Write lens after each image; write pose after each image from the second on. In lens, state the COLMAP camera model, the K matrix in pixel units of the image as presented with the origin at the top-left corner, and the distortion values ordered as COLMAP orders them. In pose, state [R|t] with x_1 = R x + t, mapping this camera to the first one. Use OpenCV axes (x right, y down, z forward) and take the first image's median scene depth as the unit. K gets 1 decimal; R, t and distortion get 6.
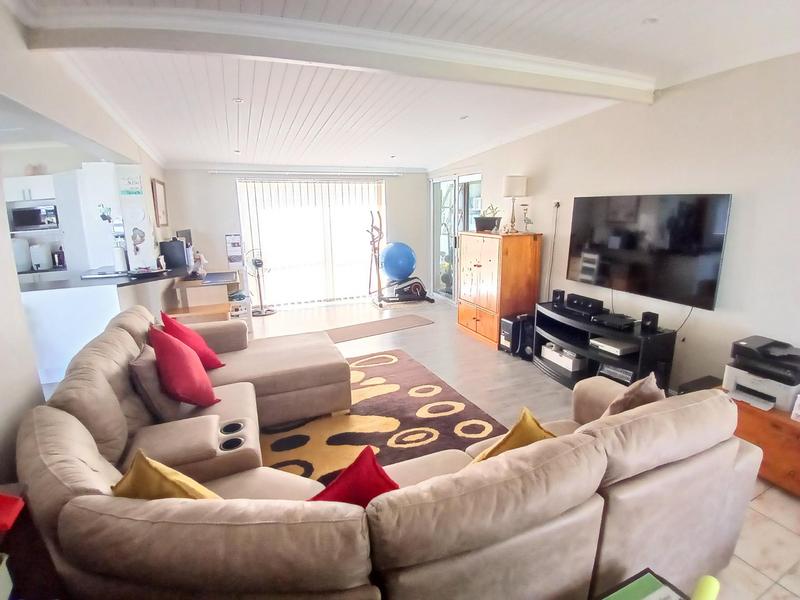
lens RADIAL K [[401.5, 0, 400.0], [0, 401.5, 300.0], [0, 0, 1]] dist [-0.001485, -0.046477]
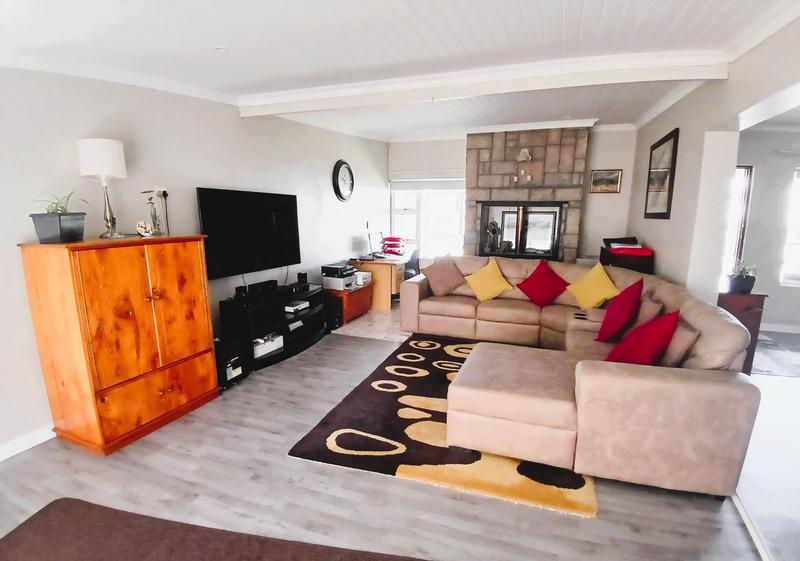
lens RADIAL K [[429.6, 0, 400.0], [0, 429.6, 280.5], [0, 0, 1]] dist [0.001517, 0.000136]
pose [[-0.747117, -0.098482, 0.657357, -0.574291], [0.148843, 0.939062, 0.309853, -0.308211], [-0.647814, 0.329339, -0.686930, 1.501827]]
